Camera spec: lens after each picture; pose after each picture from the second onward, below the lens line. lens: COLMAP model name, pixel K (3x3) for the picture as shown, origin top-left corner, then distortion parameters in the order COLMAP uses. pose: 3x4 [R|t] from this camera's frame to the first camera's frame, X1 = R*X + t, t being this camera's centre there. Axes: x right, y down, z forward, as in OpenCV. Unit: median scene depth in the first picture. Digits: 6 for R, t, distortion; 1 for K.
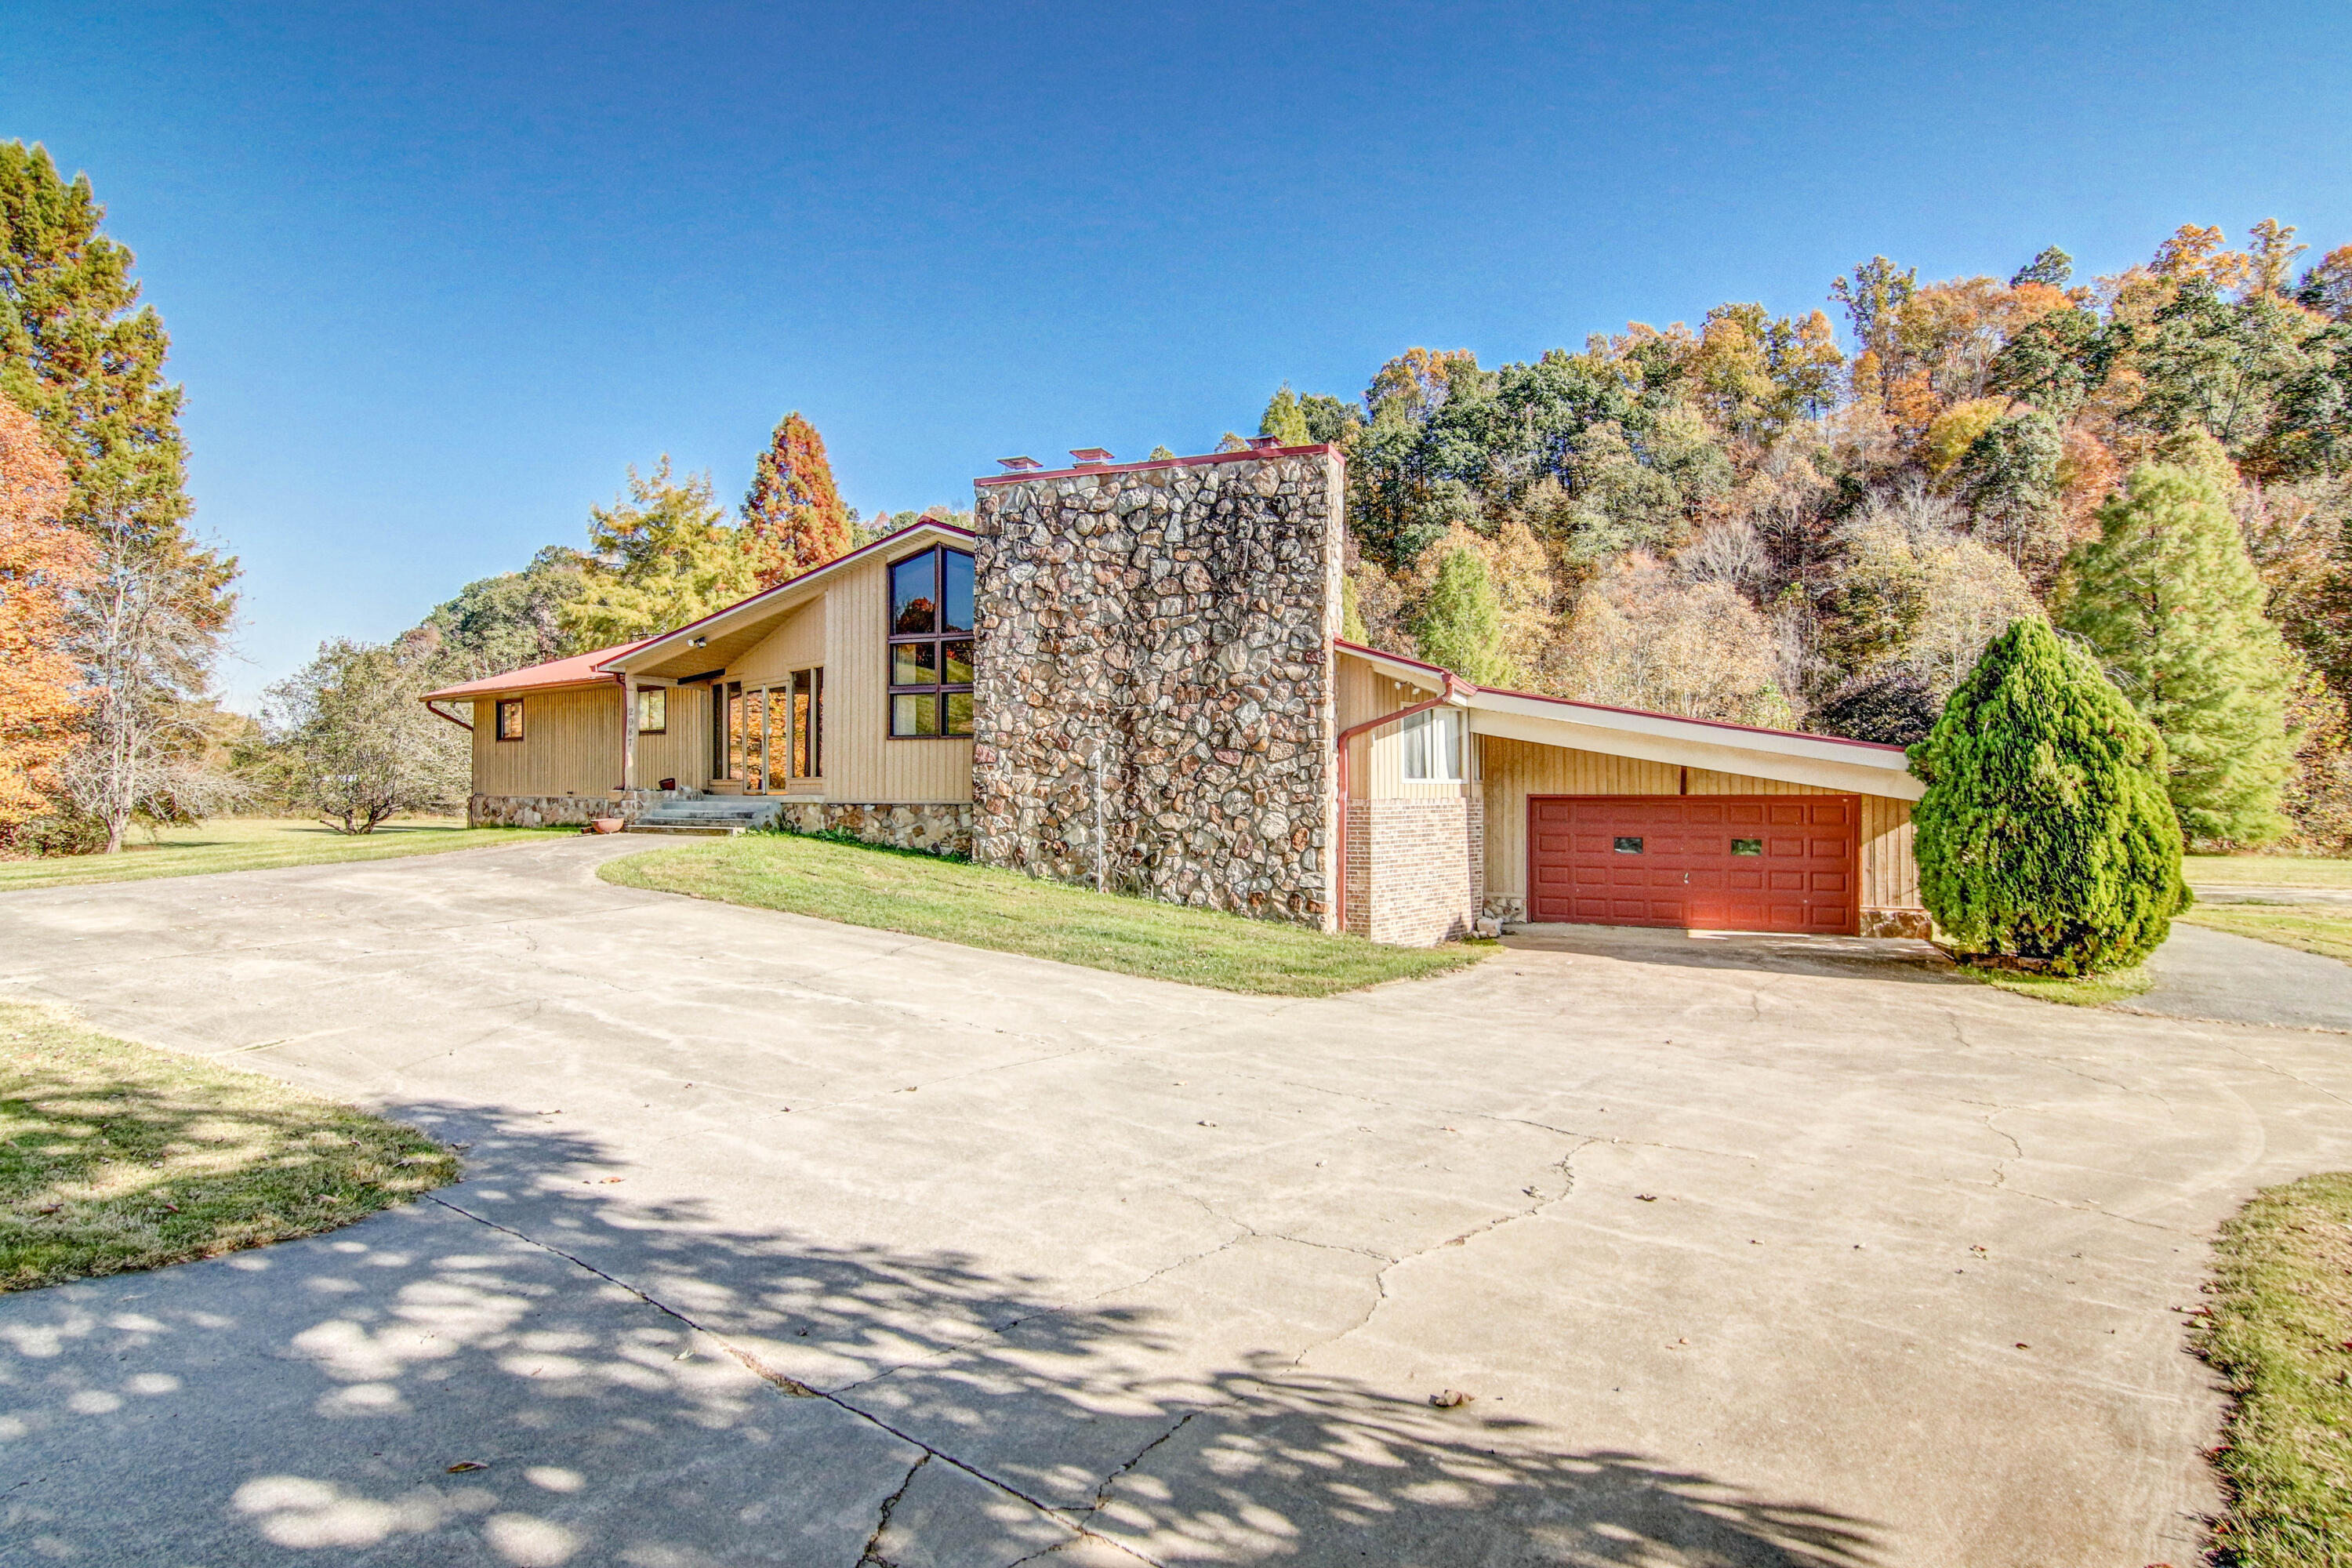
lens RADIAL K [[1188.7, 0, 1186.6], [0, 1188.7, 785.0], [0, 0, 1]] dist [0.003153, -0.018028]
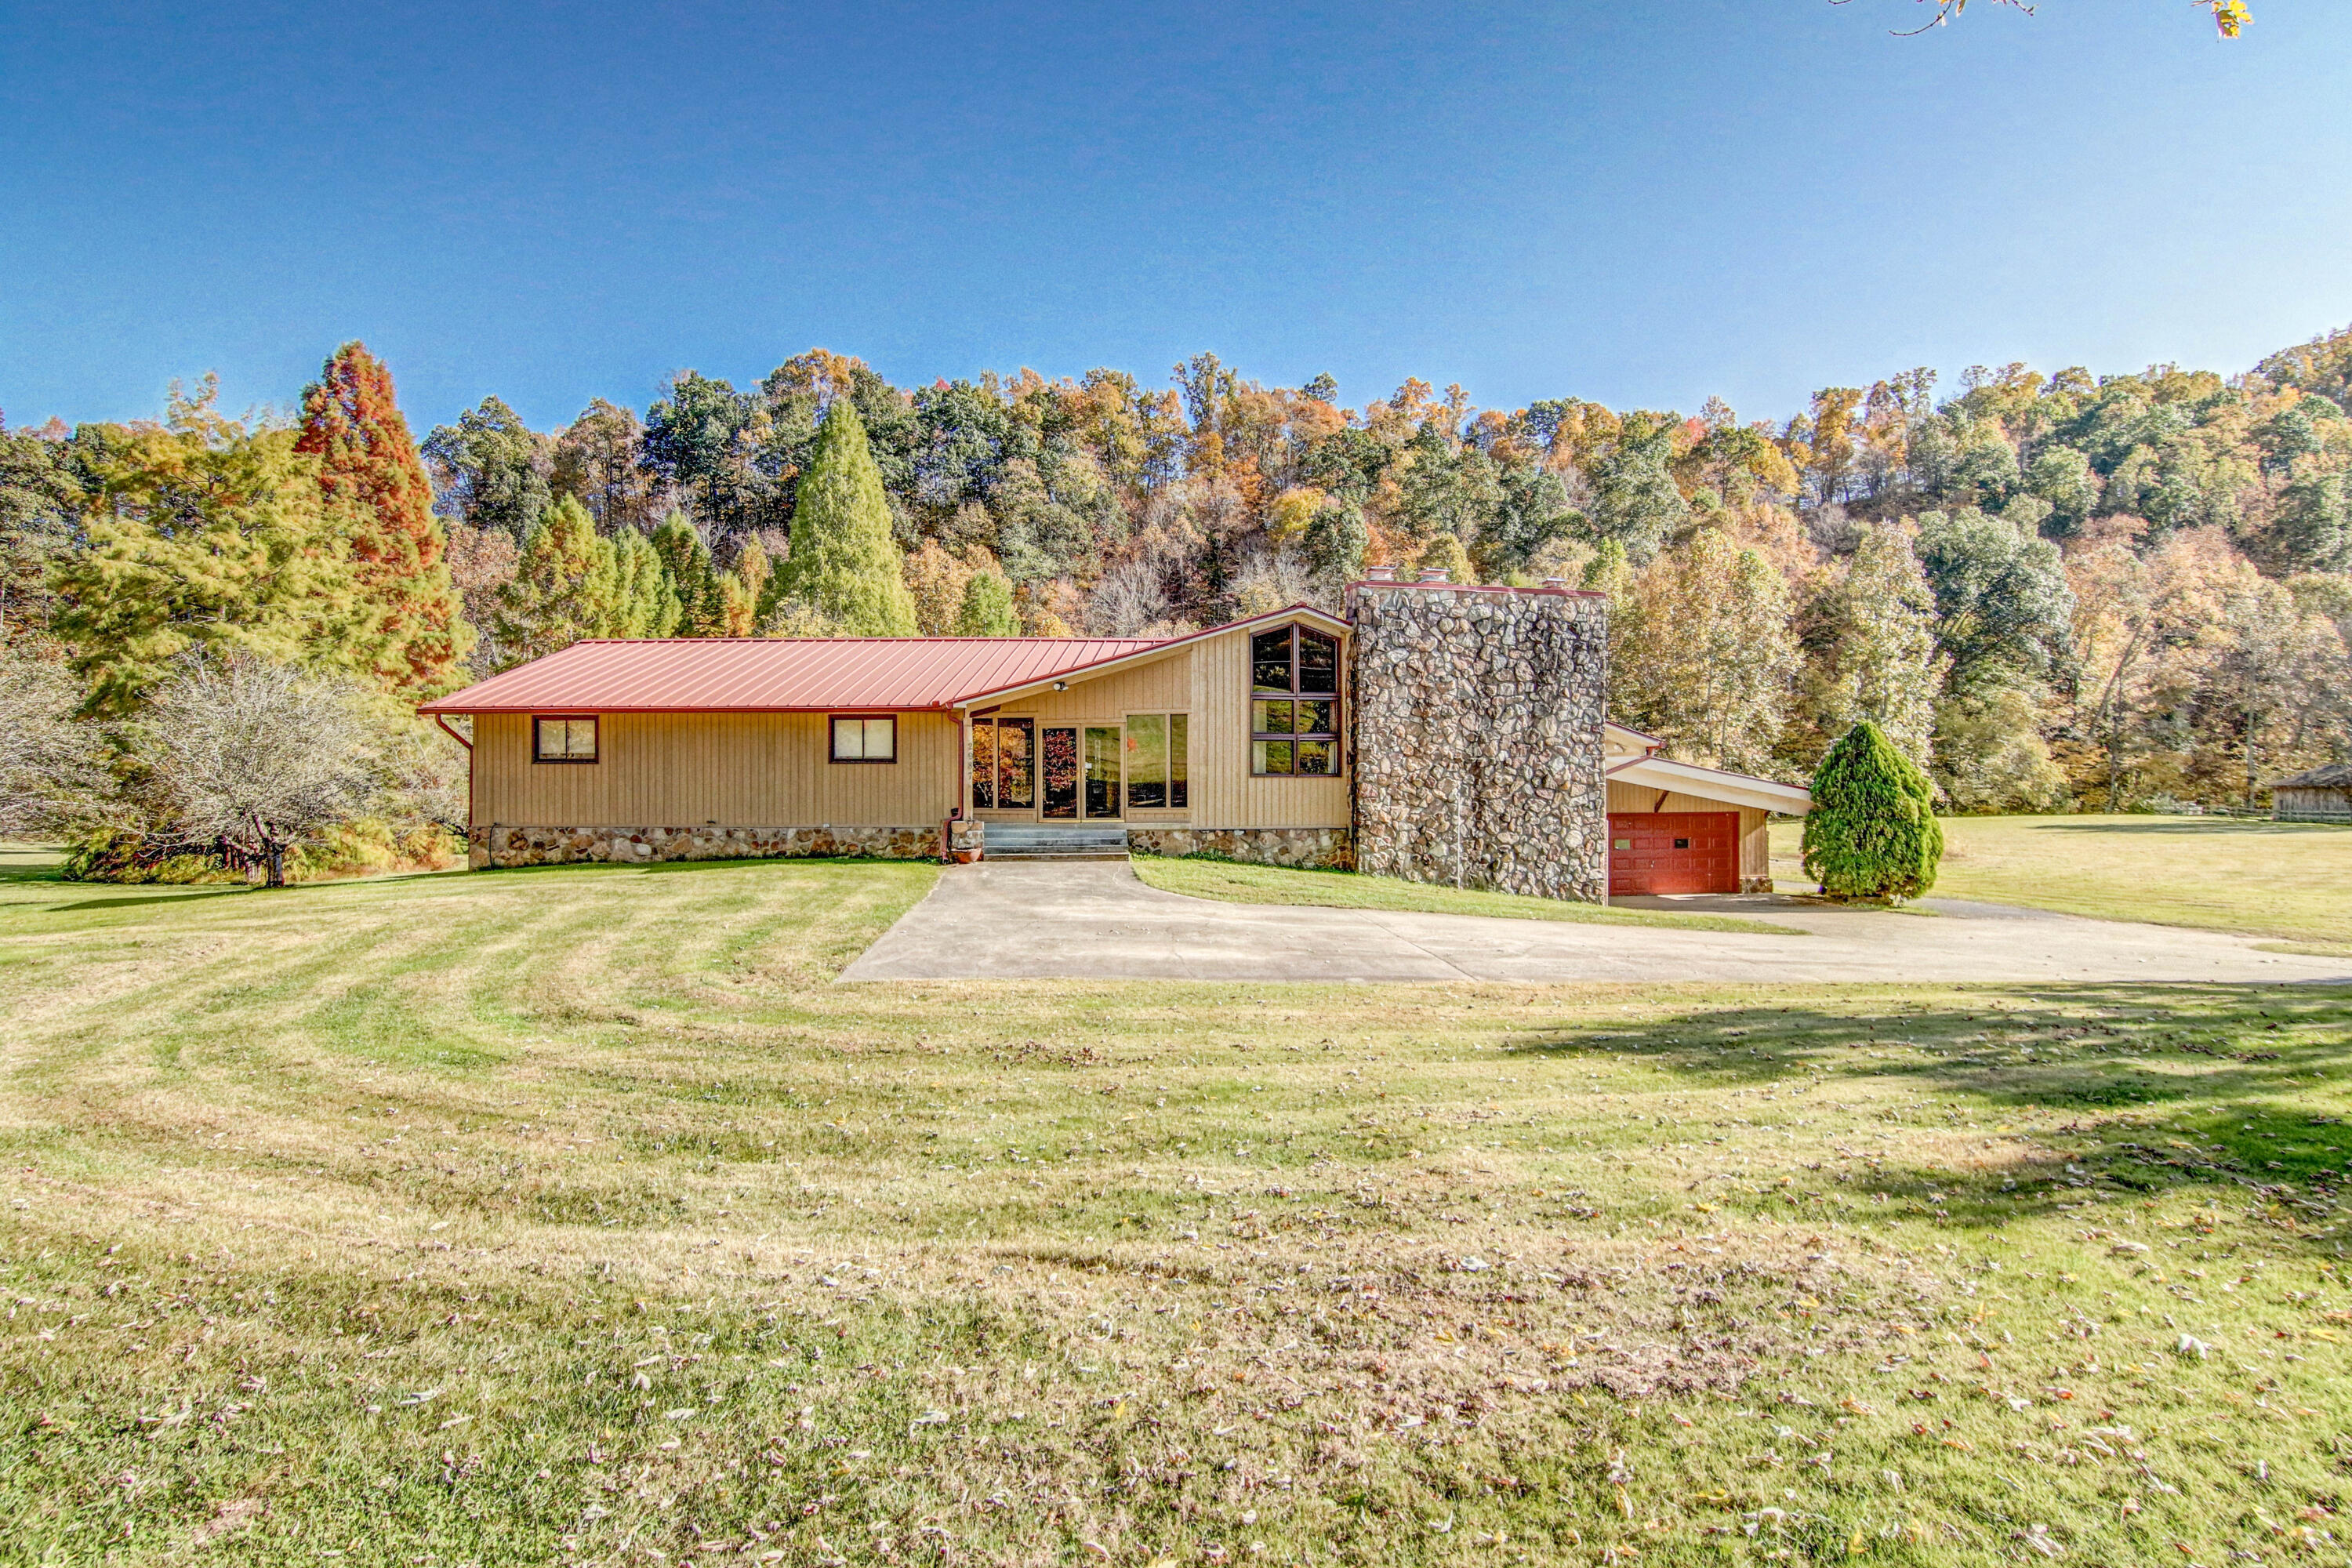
lens RADIAL K [[1188.7, 0, 1186.6], [0, 1188.7, 785.0], [0, 0, 1]] dist [0.003153, -0.018028]
pose [[0.823439, -0.002683, 0.567398, -1.111399], [0.001302, 0.999995, 0.002838, -0.036963], [-0.567403, -0.001598, 0.823439, 0.030216]]
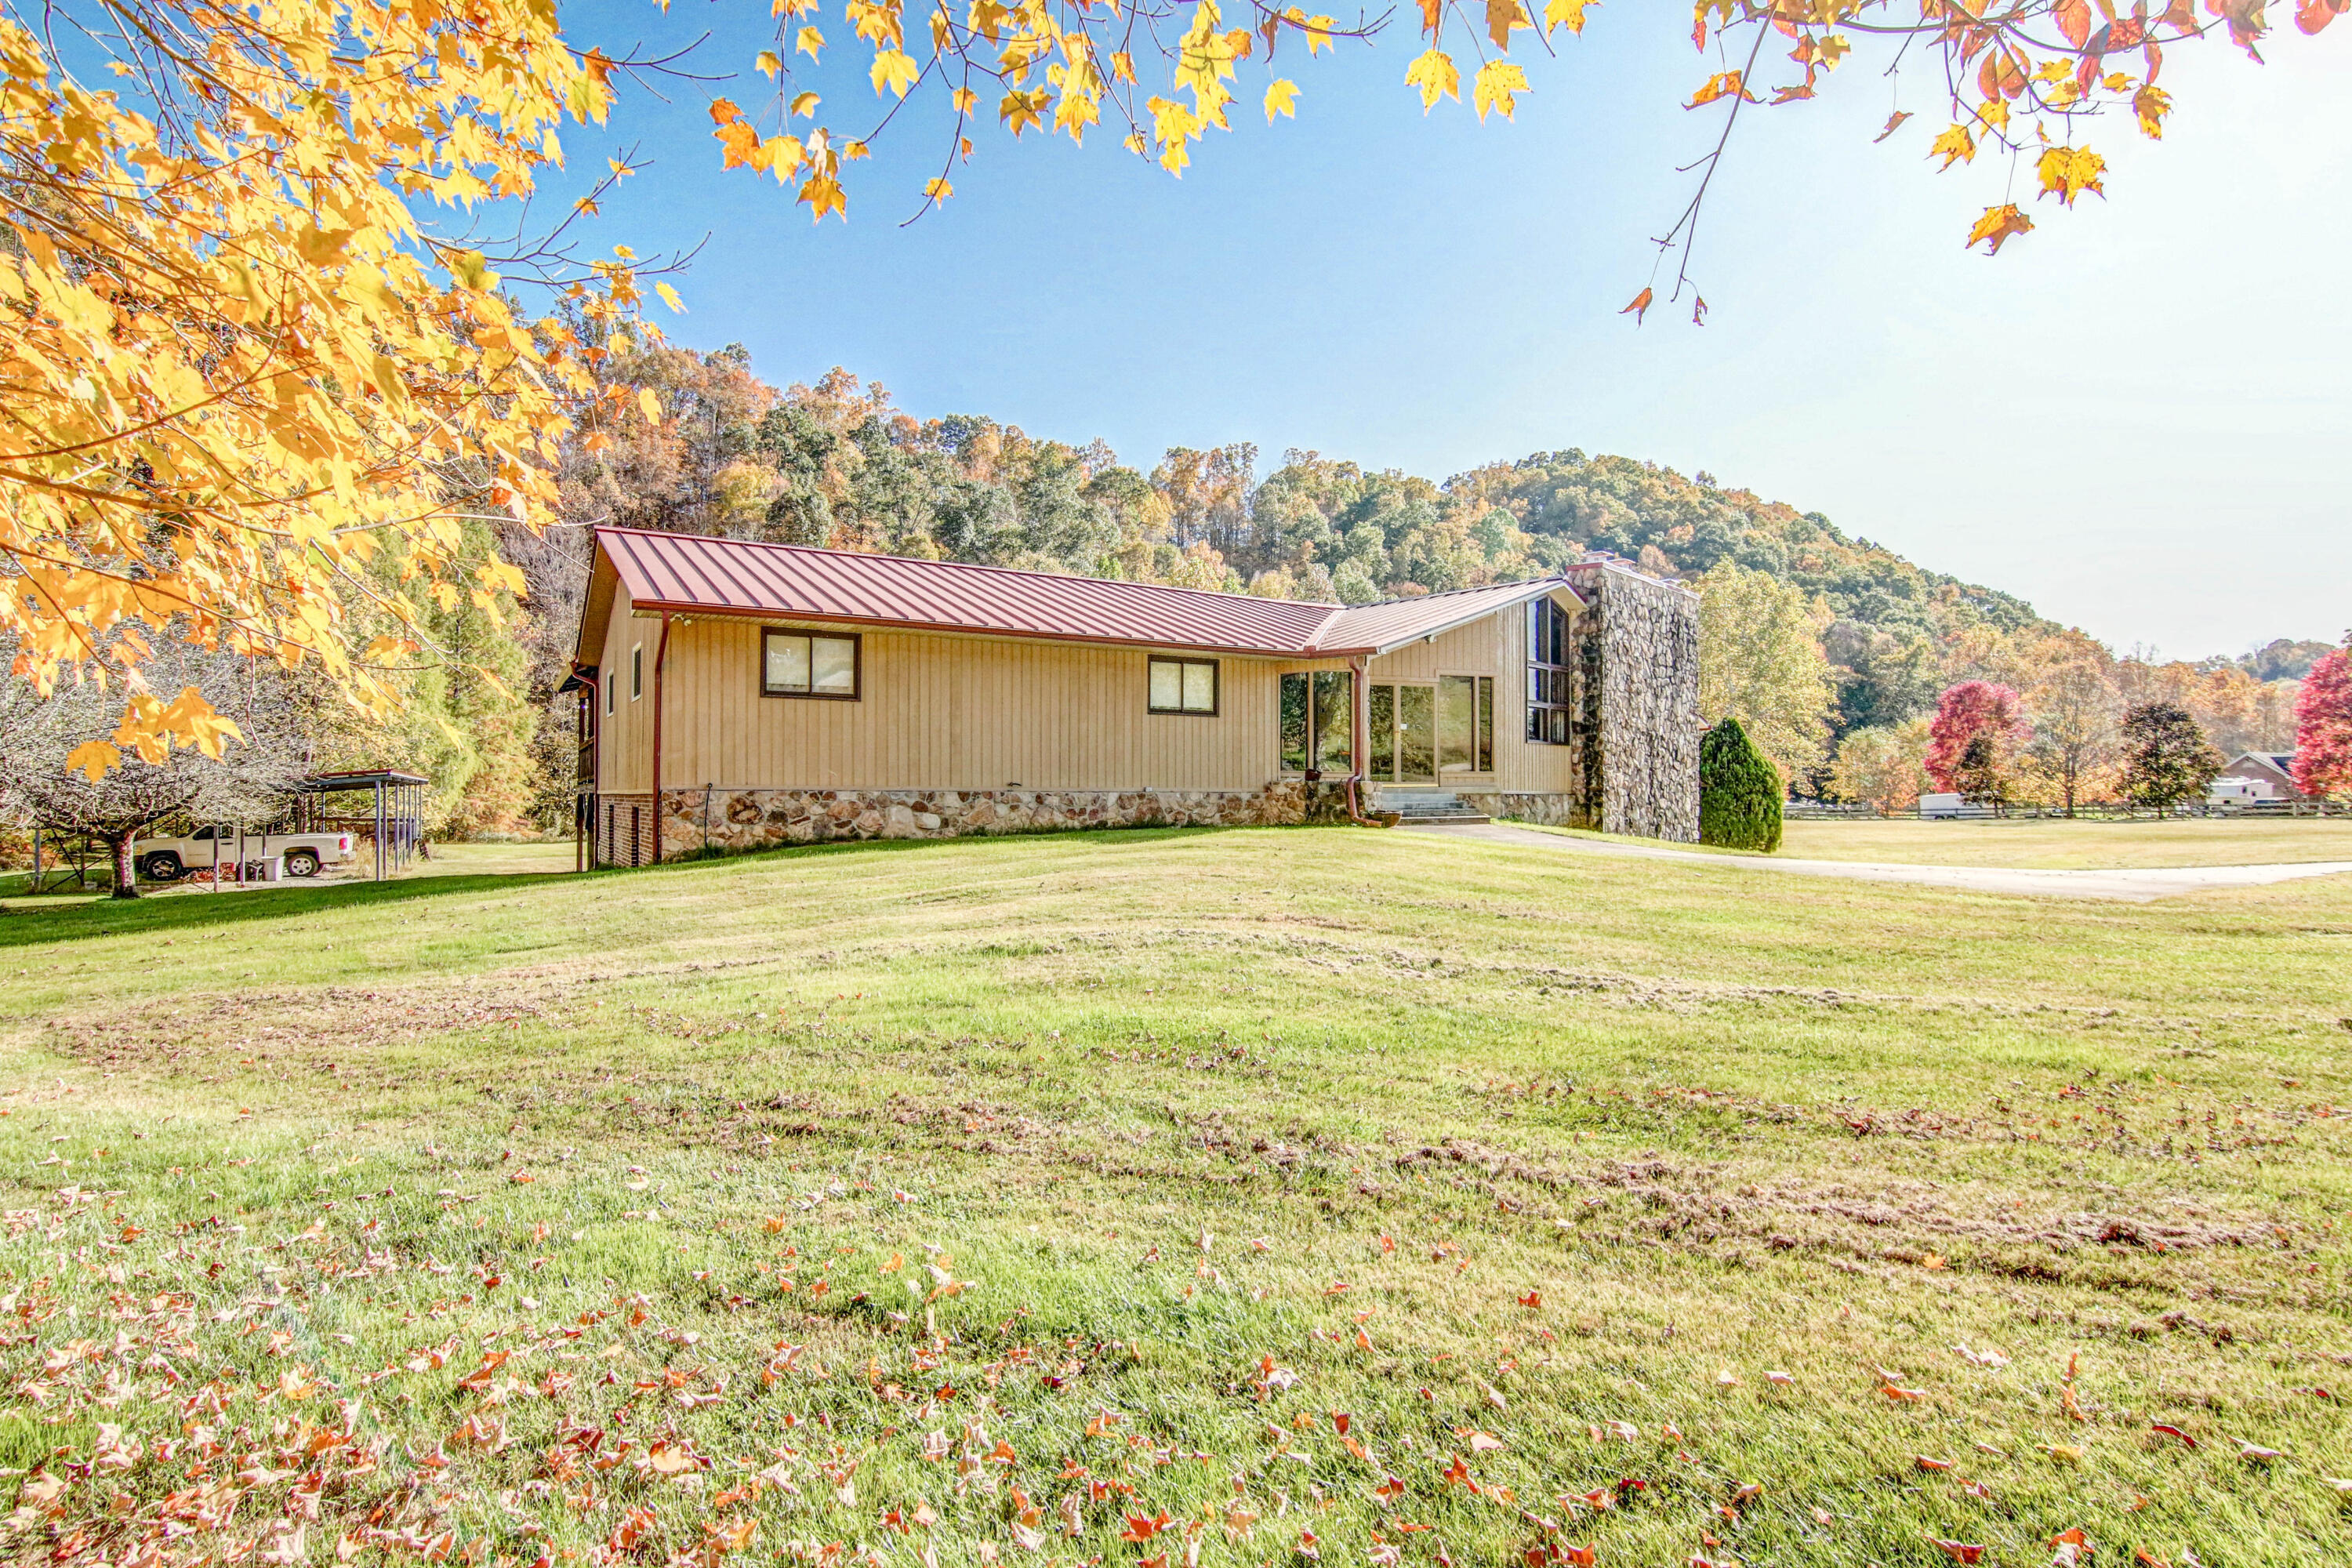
lens RADIAL K [[1188.7, 0, 1186.6], [0, 1188.7, 785.0], [0, 0, 1]] dist [0.003153, -0.018028]
pose [[0.375612, 0.007384, 0.926748, -1.708173], [-0.002478, 0.999973, -0.006963, 0.017577], [-0.926774, 0.000319, 0.375620, 0.956713]]
